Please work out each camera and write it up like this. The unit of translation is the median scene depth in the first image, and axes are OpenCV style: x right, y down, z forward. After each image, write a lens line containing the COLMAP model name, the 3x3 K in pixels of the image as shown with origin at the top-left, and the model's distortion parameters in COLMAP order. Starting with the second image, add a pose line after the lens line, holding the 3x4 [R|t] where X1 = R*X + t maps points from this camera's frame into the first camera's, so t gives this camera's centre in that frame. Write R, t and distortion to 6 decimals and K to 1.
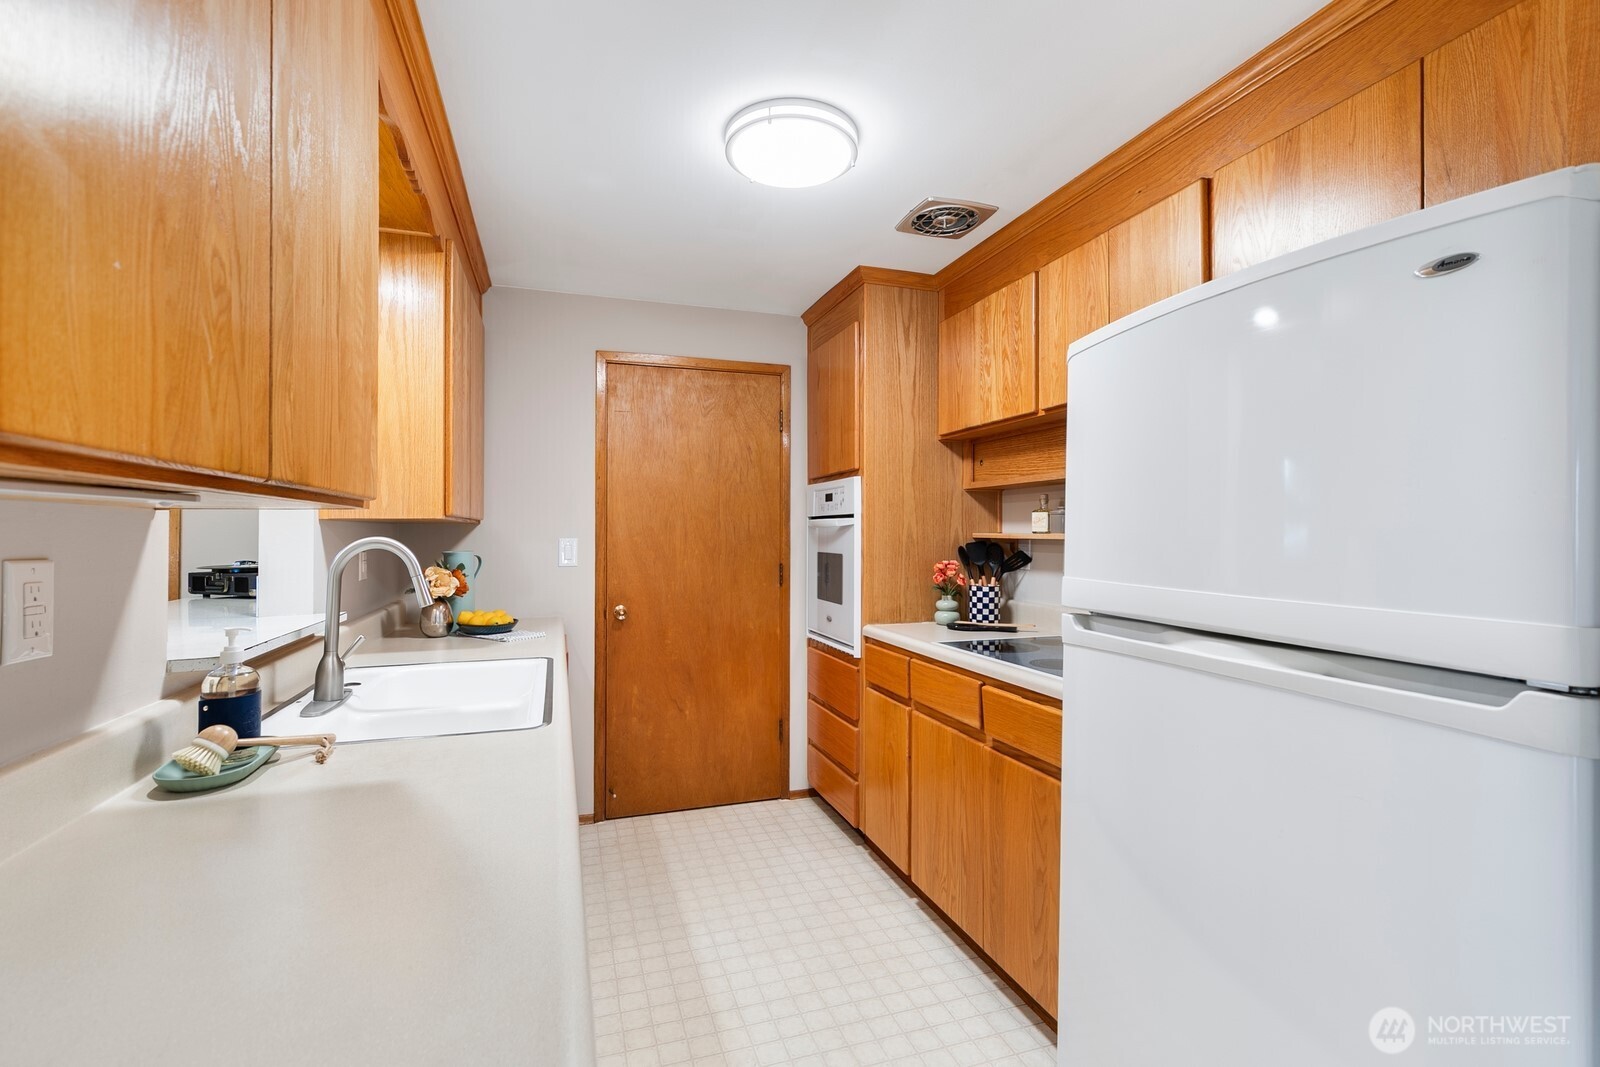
lens RADIAL K [[728.6, 0, 794.9], [0, 728.6, 526.5], [0, 0, 1]] dist [0.012857, -0.002200]
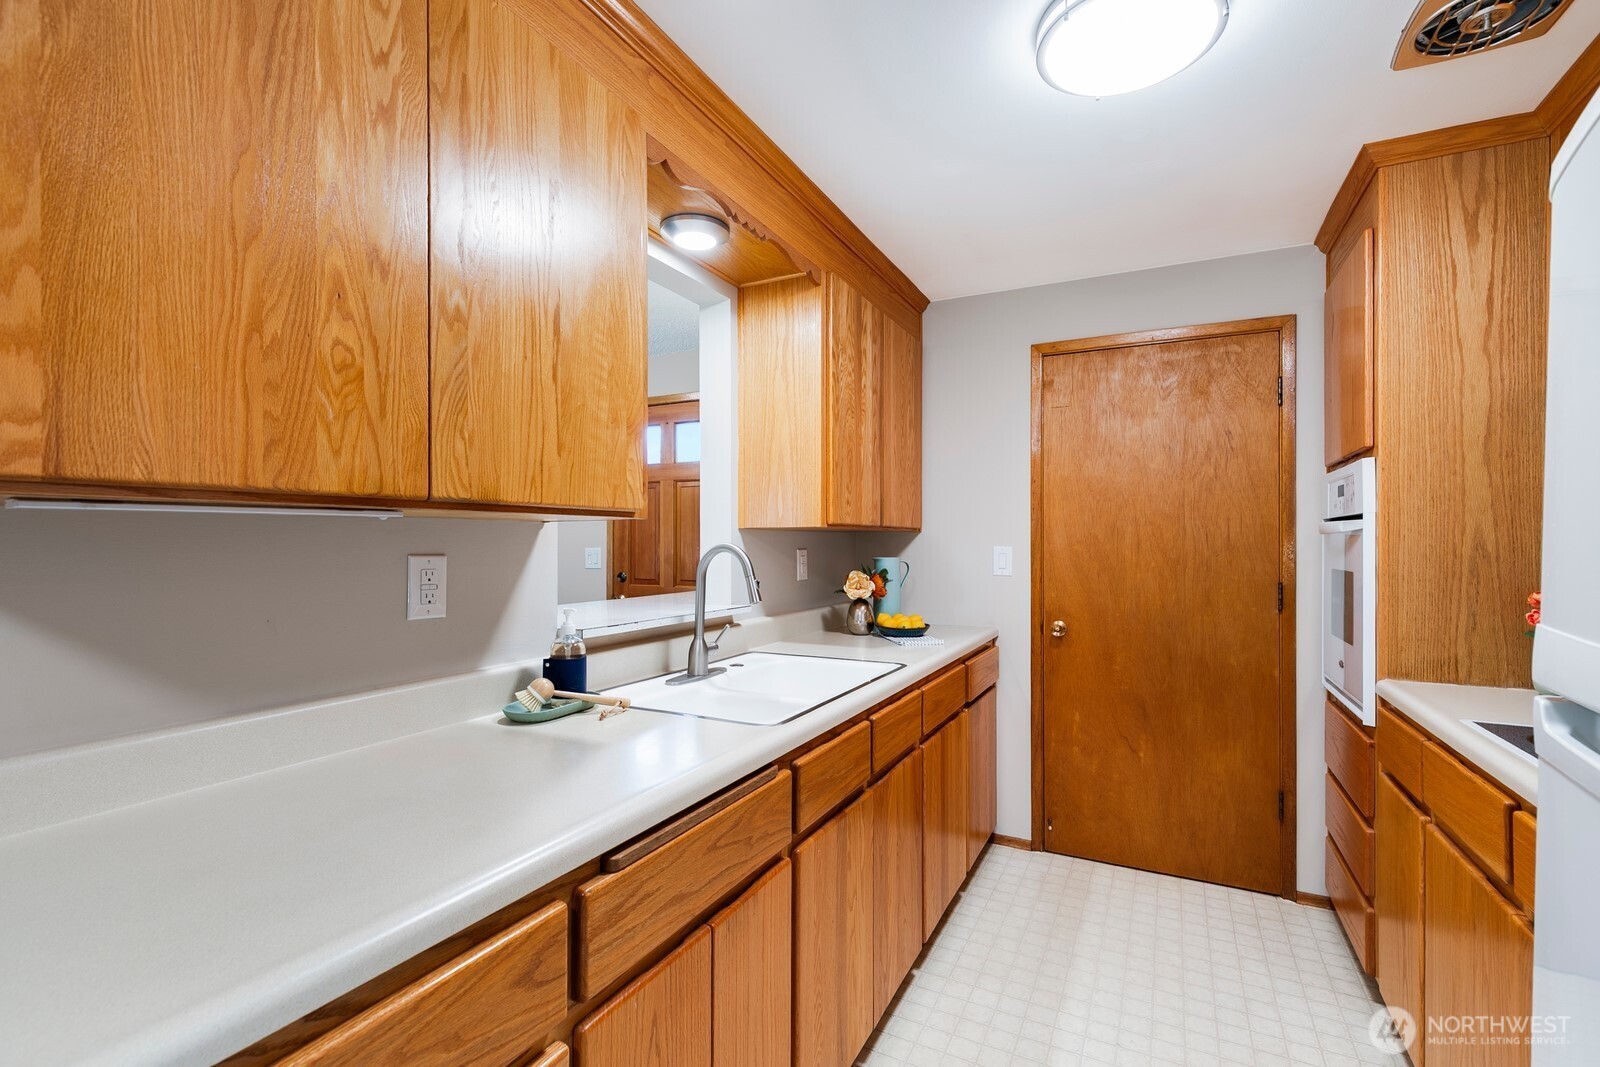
lens RADIAL K [[728.6, 0, 794.9], [0, 728.6, 540.4], [0, 0, 1]] dist [0.012857, -0.002200]
pose [[0.703172, 0.001463, -0.711018, 0.192530], [0.003119, 0.999982, 0.005142, 0.002571], [0.711013, -0.005834, 0.703155, 0.138628]]
